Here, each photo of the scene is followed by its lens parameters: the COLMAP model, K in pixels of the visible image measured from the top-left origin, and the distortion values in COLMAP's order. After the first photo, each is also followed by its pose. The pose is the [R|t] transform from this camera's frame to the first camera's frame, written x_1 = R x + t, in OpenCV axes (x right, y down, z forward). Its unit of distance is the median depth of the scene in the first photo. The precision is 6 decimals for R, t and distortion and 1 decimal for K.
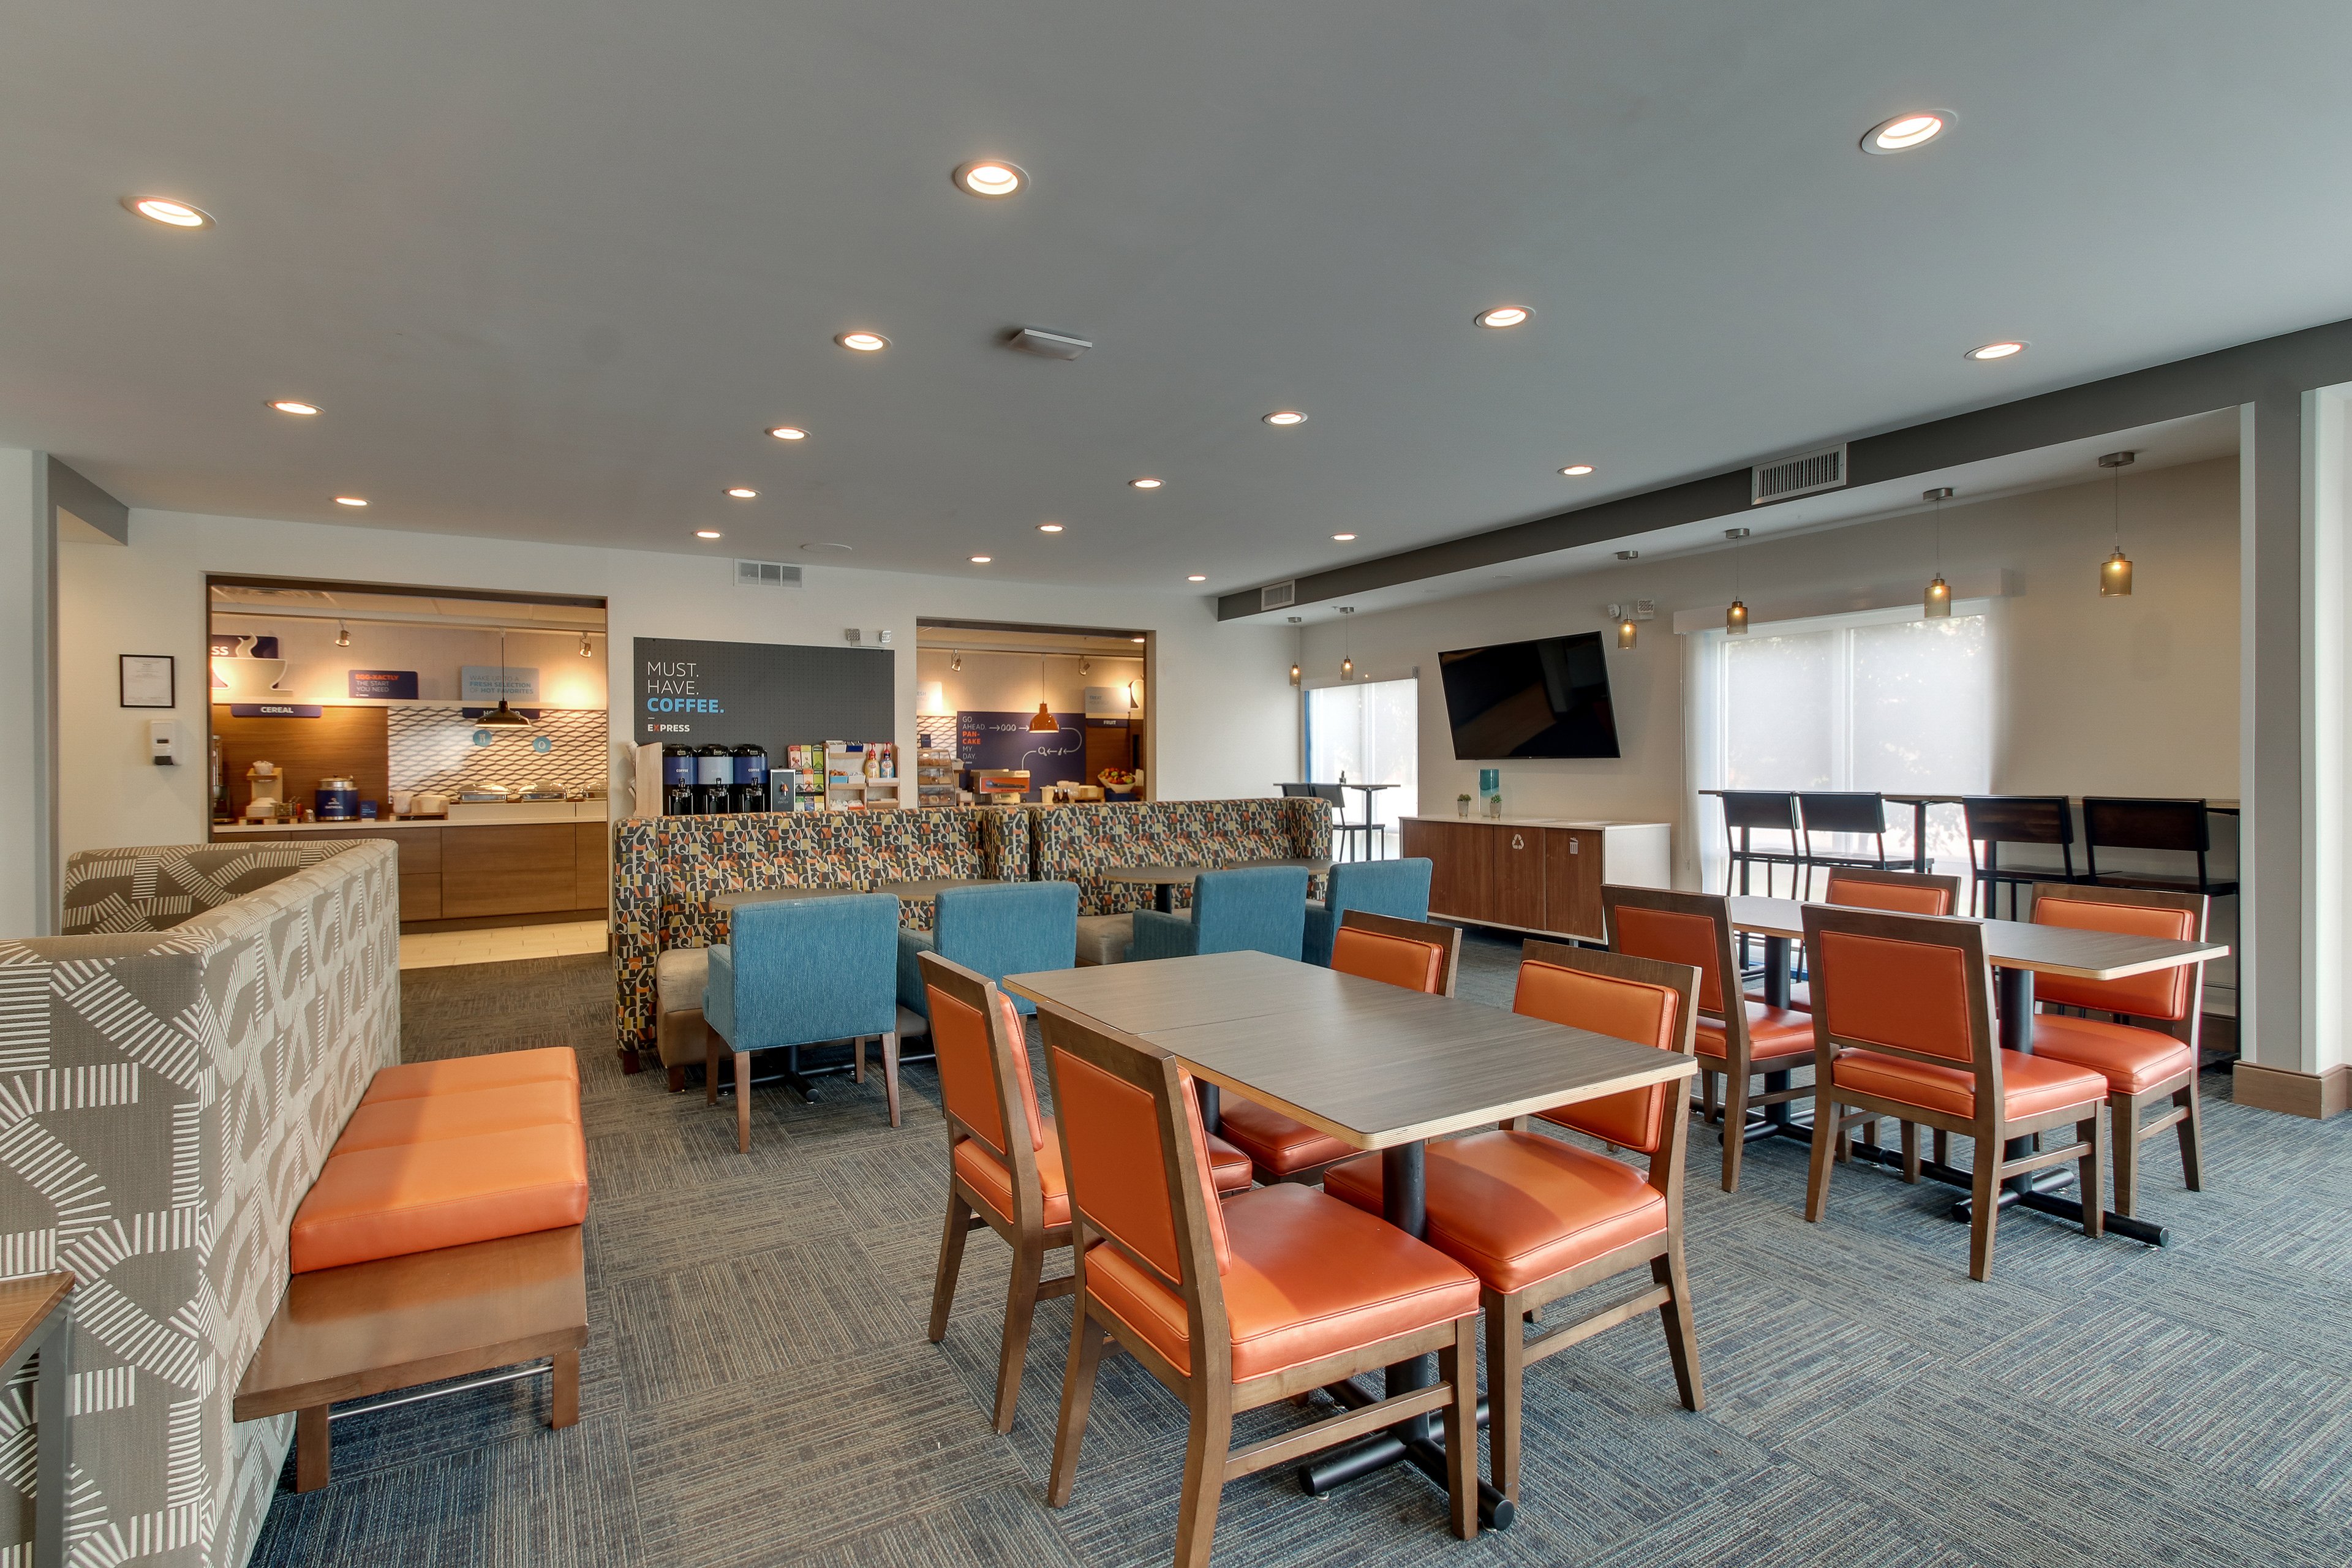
lens RADIAL K [[1119.5, 0, 1177.6], [0, 1119.5, 765.3], [0, 0, 1]] dist [0.014084, -0.000385]
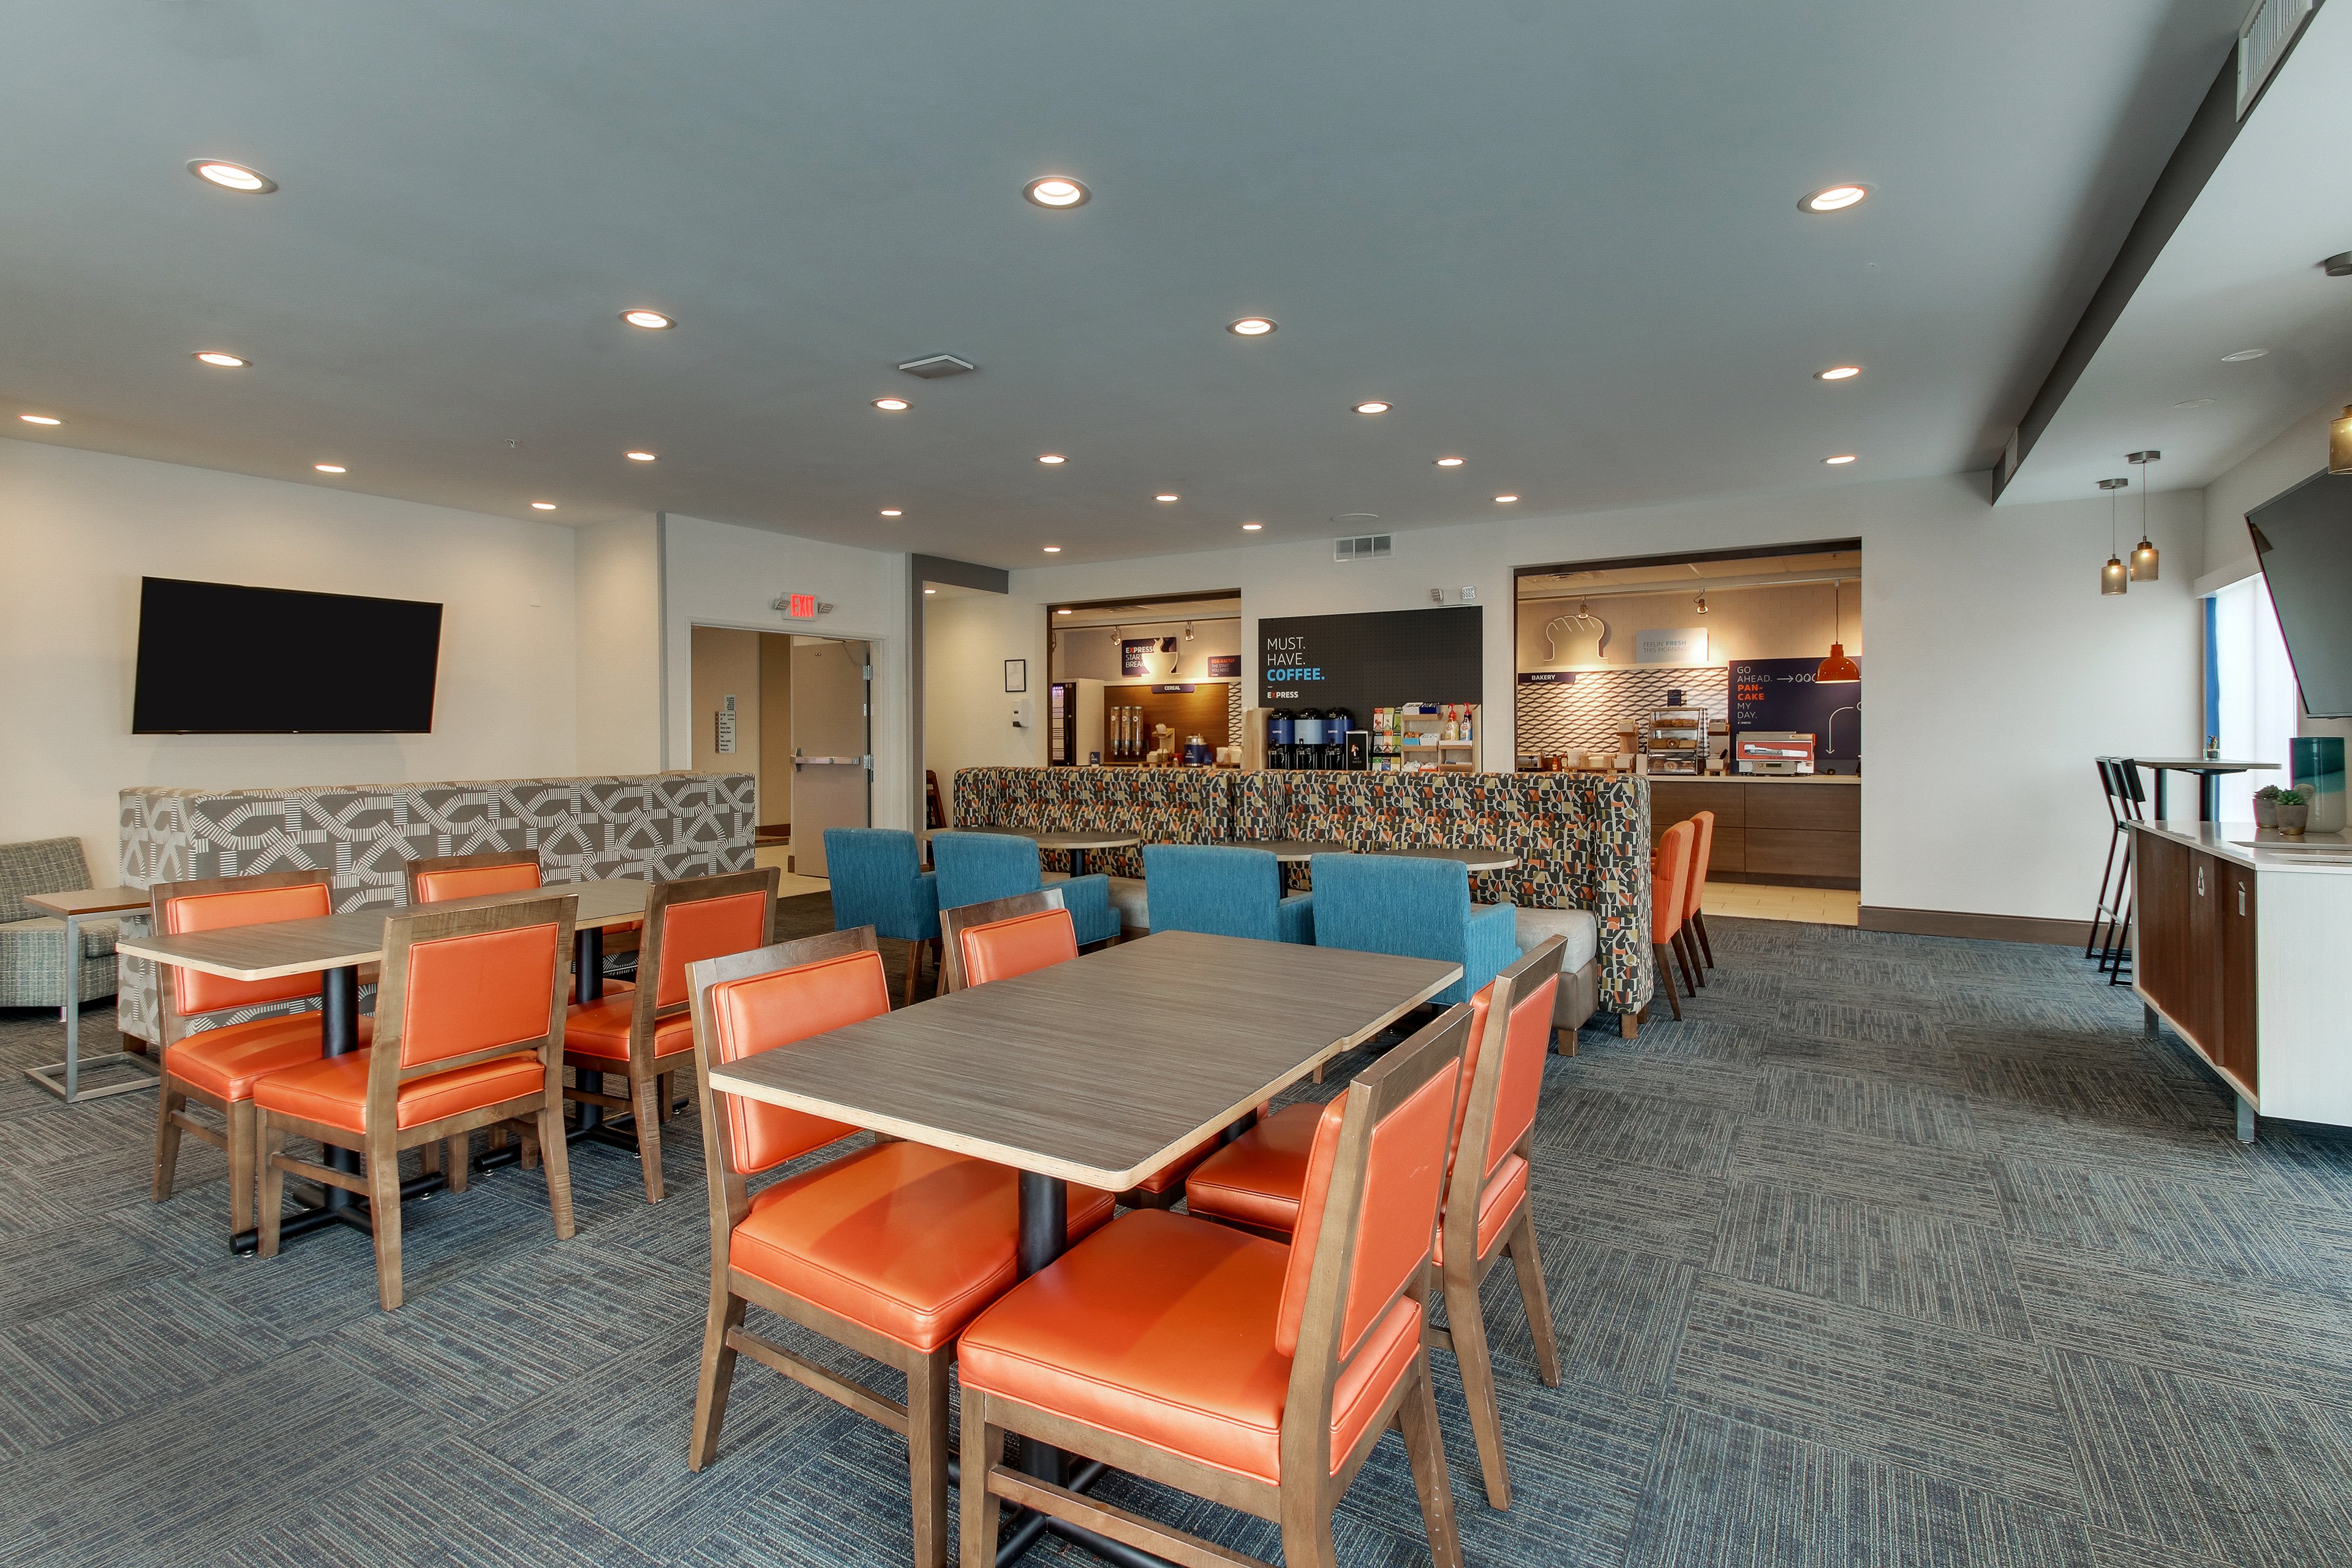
lens RADIAL K [[1160.4, 0, 1174.6], [0, 1160.4, 728.1], [0, 0, 1]] dist [0.002519, -0.000173]
pose [[0.478213, 0.001829, -0.878242, 0.506936], [0.003783, 0.999984, 0.004142, -0.004212], [0.878236, -0.005303, 0.478199, 0.309431]]
